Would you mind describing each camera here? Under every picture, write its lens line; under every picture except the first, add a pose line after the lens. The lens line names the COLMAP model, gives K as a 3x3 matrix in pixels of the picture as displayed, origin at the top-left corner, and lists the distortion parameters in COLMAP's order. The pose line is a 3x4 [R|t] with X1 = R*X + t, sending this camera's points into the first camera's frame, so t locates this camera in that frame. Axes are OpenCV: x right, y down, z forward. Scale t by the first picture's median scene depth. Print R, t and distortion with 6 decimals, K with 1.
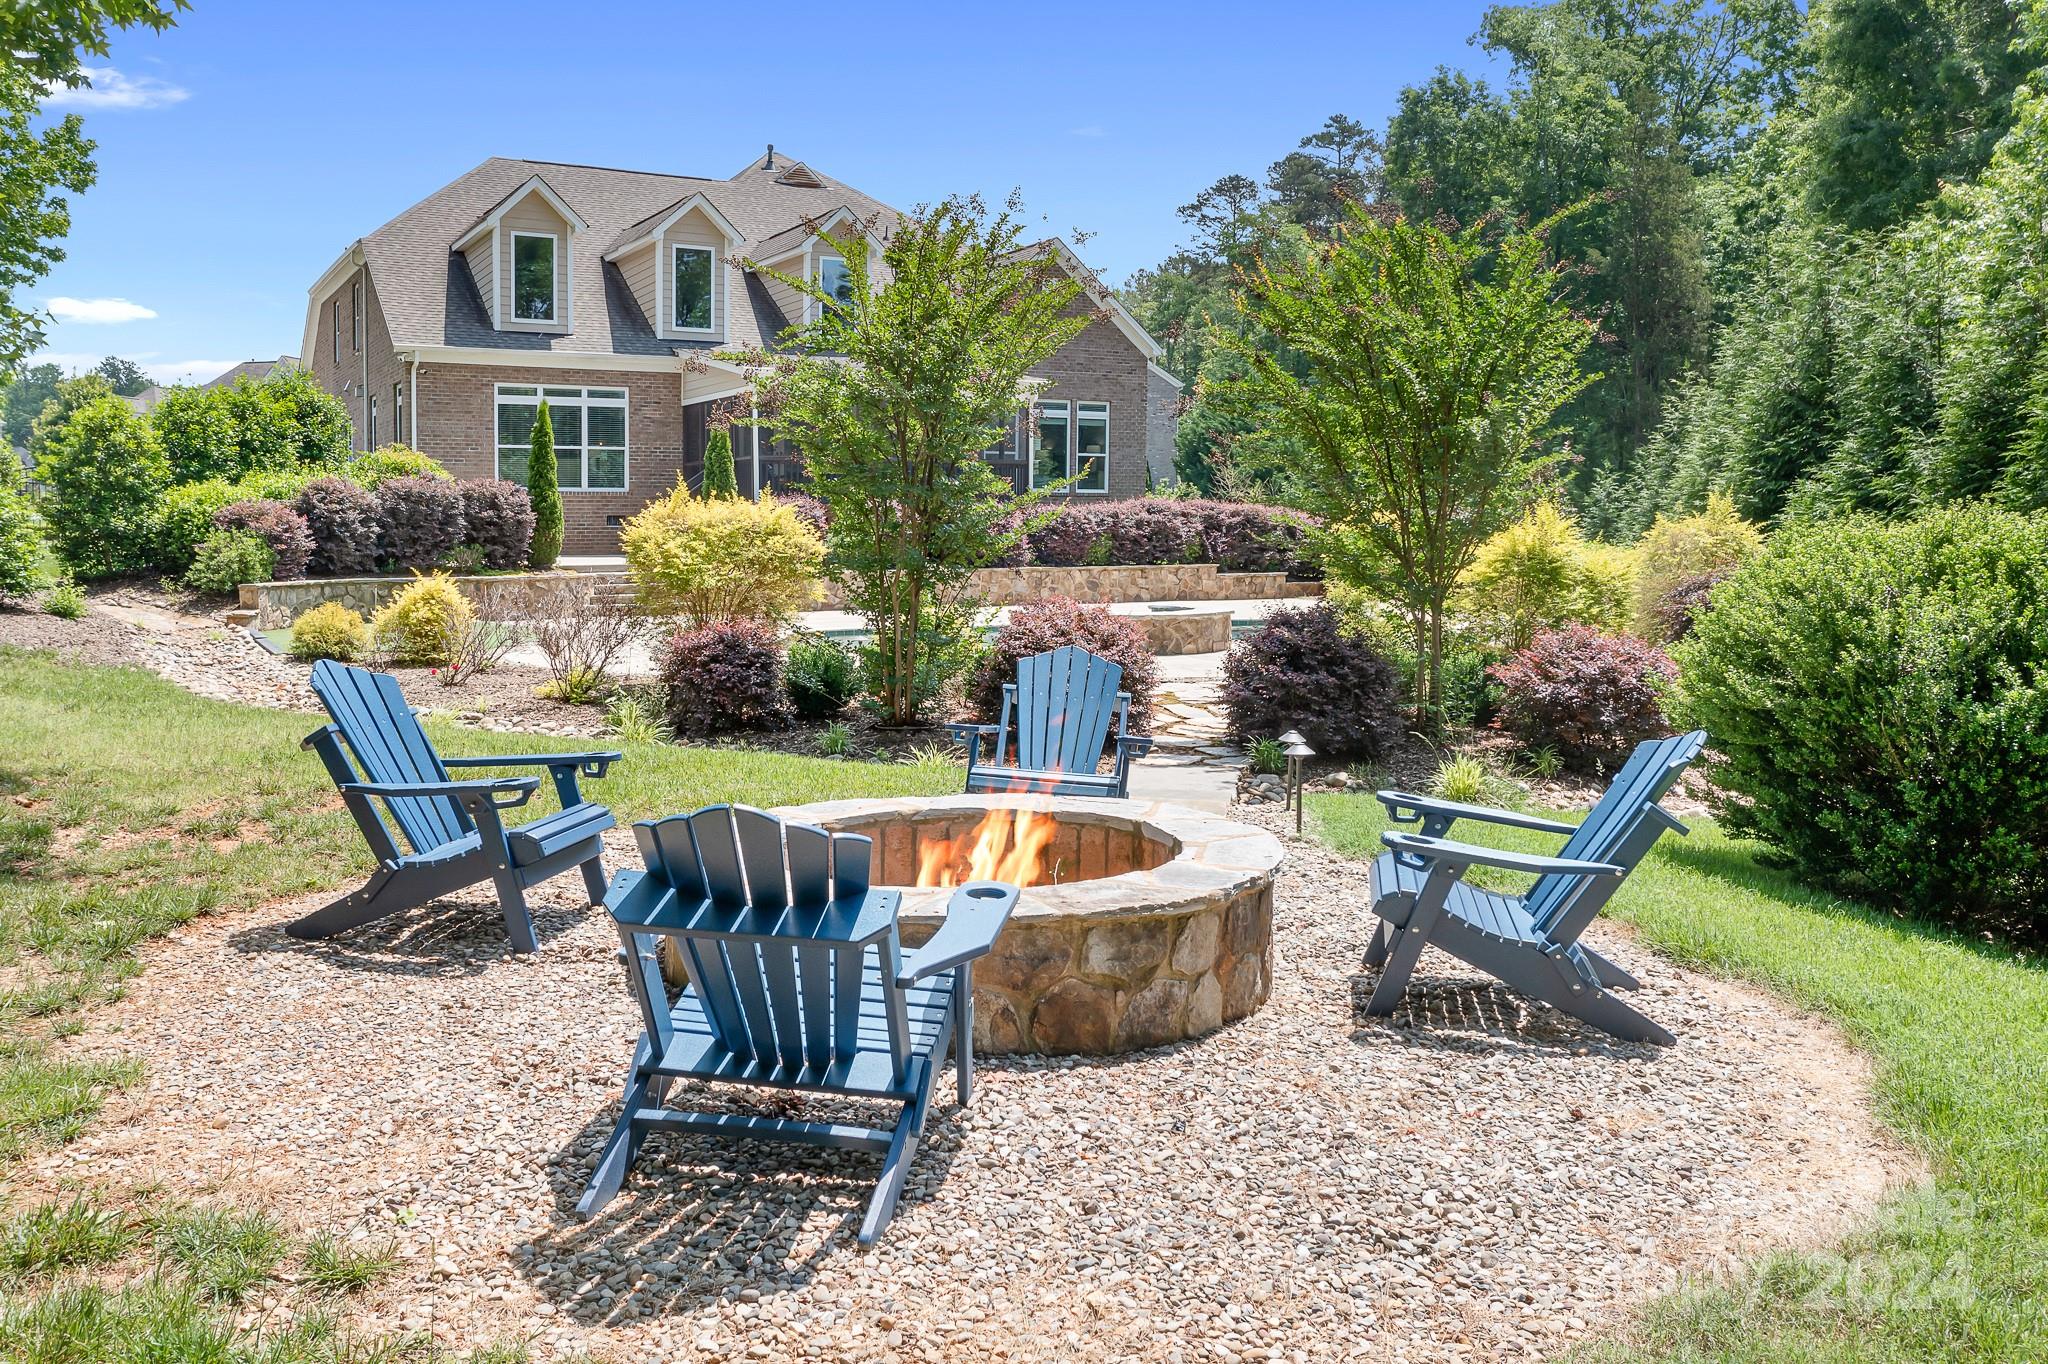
lens RADIAL K [[1628.7, 0, 1029.3], [0, 1628.7, 647.4], [0, 0, 1]] dist [0.006591, -0.002576]
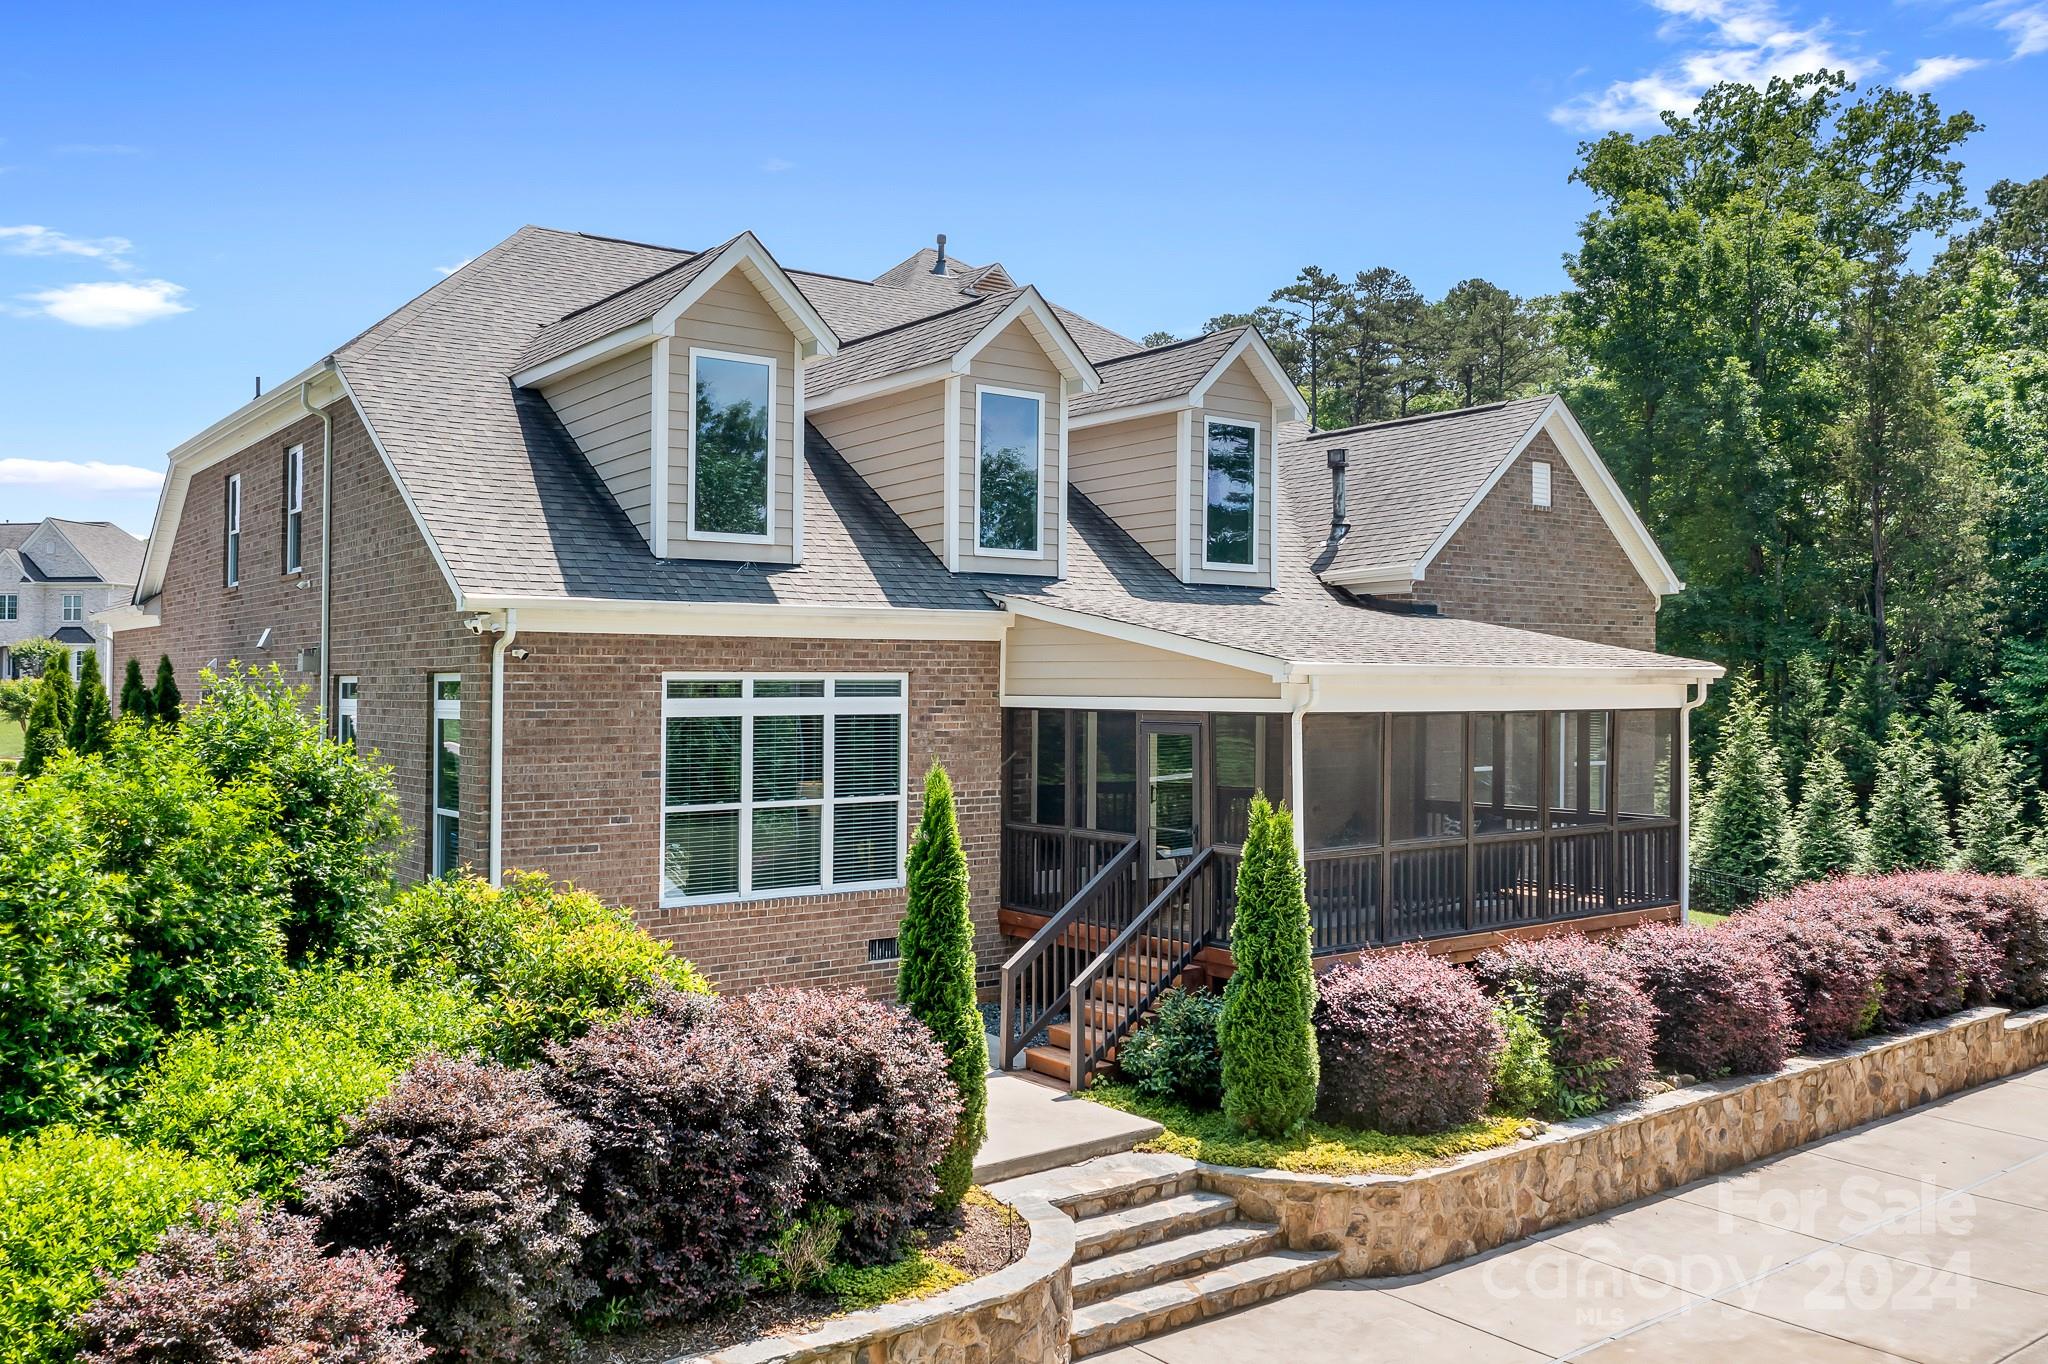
lens RADIAL K [[1628.7, 0, 1029.3], [0, 1628.7, 647.4], [0, 0, 1]] dist [0.006591, -0.002576]
pose [[0.988877, 0.009010, 0.148460, -0.289587], [0.004622, 0.995820, -0.091219, -0.125496], [-0.148661, 0.090890, 0.984702, 0.526129]]
